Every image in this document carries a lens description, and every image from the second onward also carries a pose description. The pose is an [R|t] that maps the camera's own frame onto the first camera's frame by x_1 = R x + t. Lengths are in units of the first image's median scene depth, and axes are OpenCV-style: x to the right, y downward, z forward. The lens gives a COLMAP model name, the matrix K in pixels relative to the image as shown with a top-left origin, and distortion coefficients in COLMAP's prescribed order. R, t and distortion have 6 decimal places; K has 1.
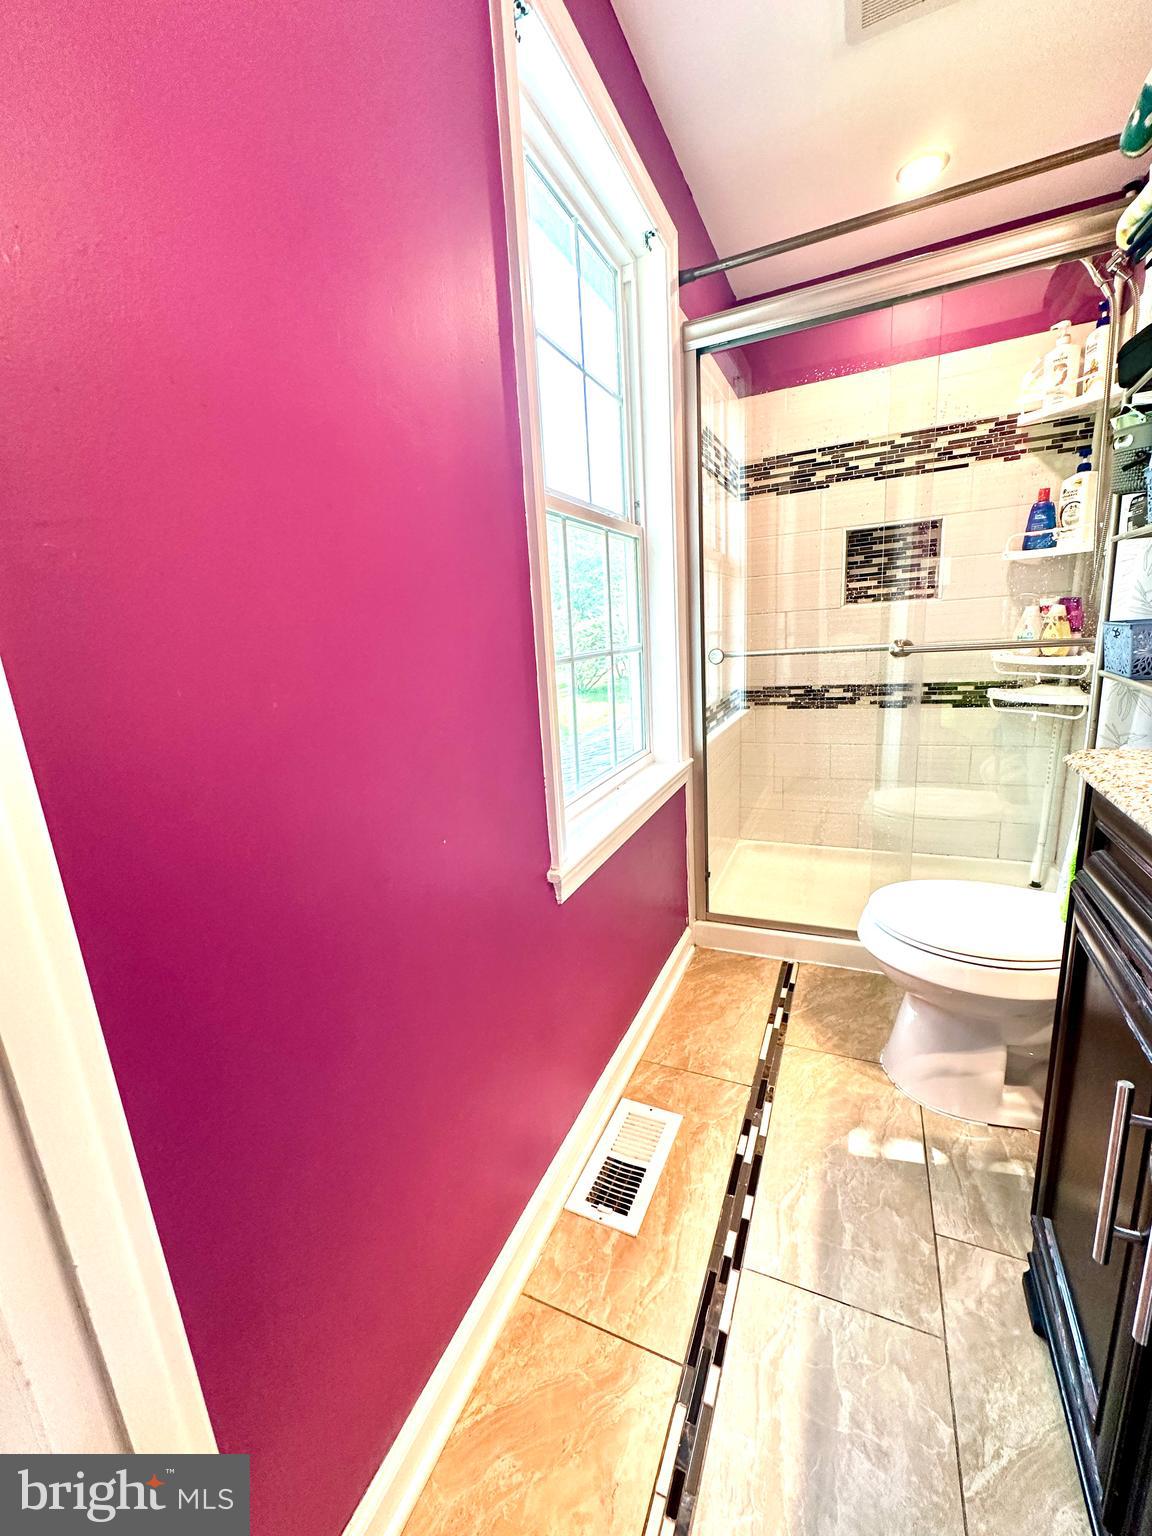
lens RADIAL K [[620.6, 0, 568.5], [0, 620.6, 767.9], [0, 0, 1]] dist [-0.001652, 0.000122]
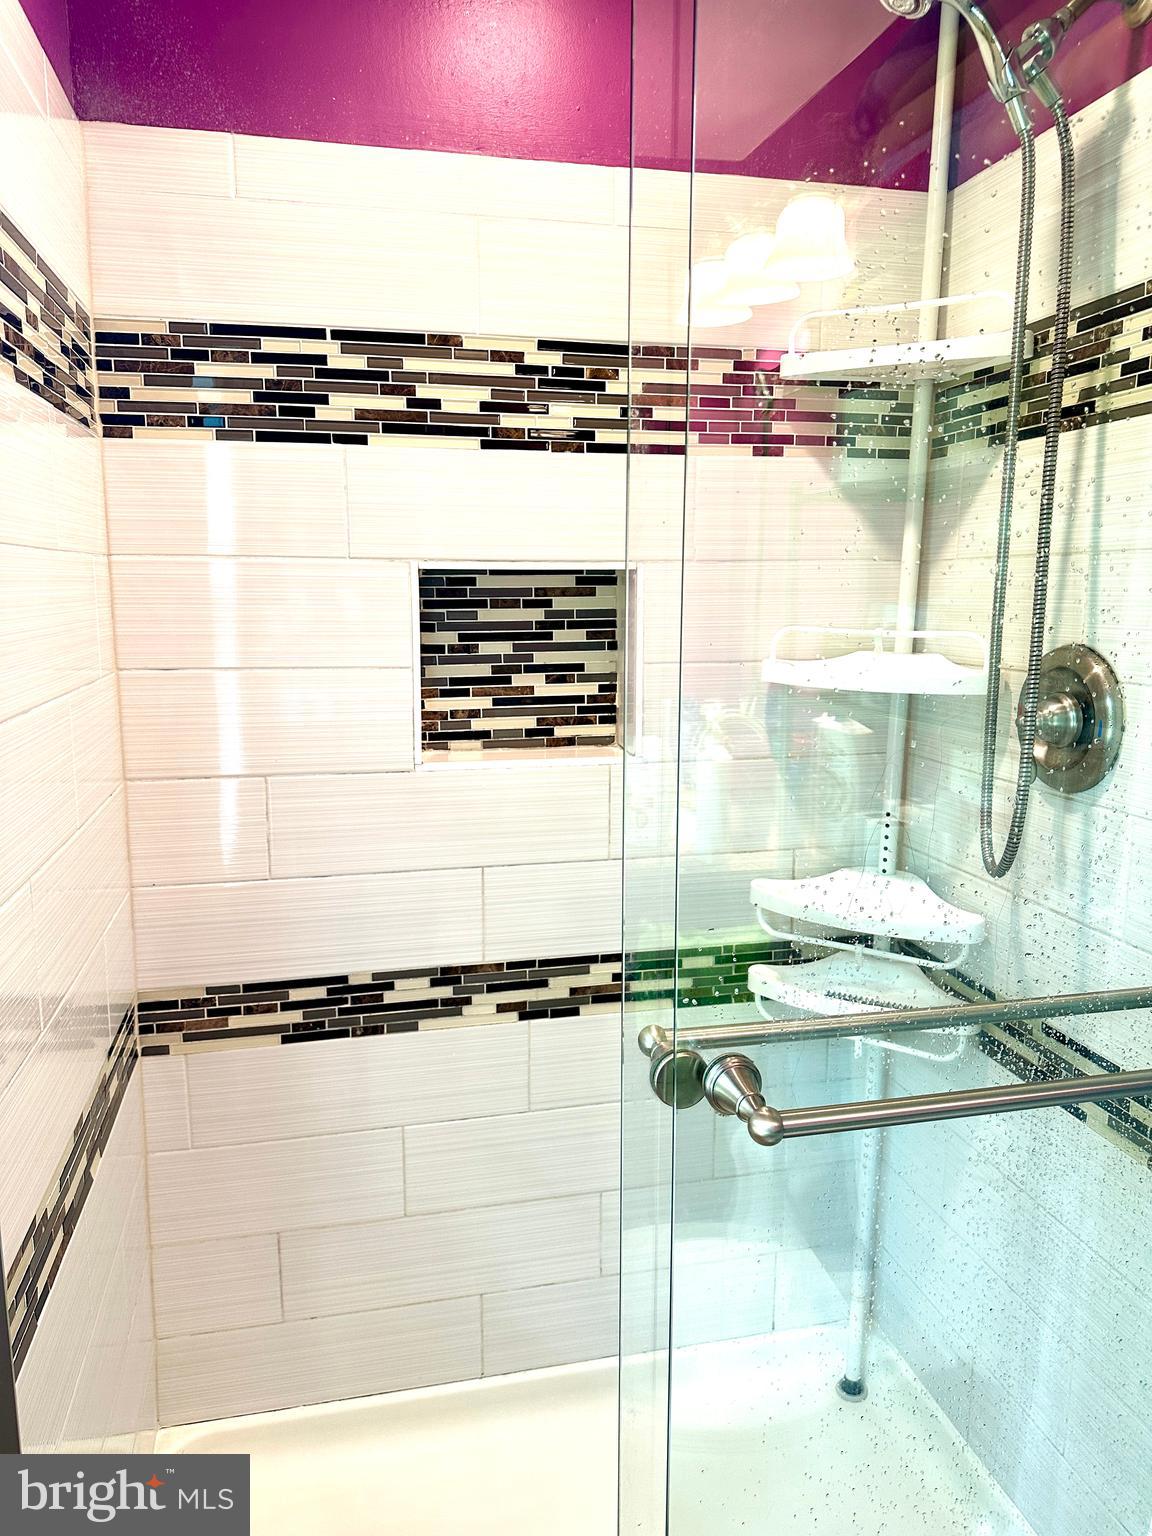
lens RADIAL K [[1093.9, 0, 576.0], [0, 1093.9, 768.0], [0, 0, 1]] dist [0.130694, -0.200226]
pose [[0.783129, -0.027381, 0.621256, 0.114904], [0.088368, 0.993792, -0.067594, -0.215307], [-0.615548, 0.107834, 0.780687, 0.452752]]
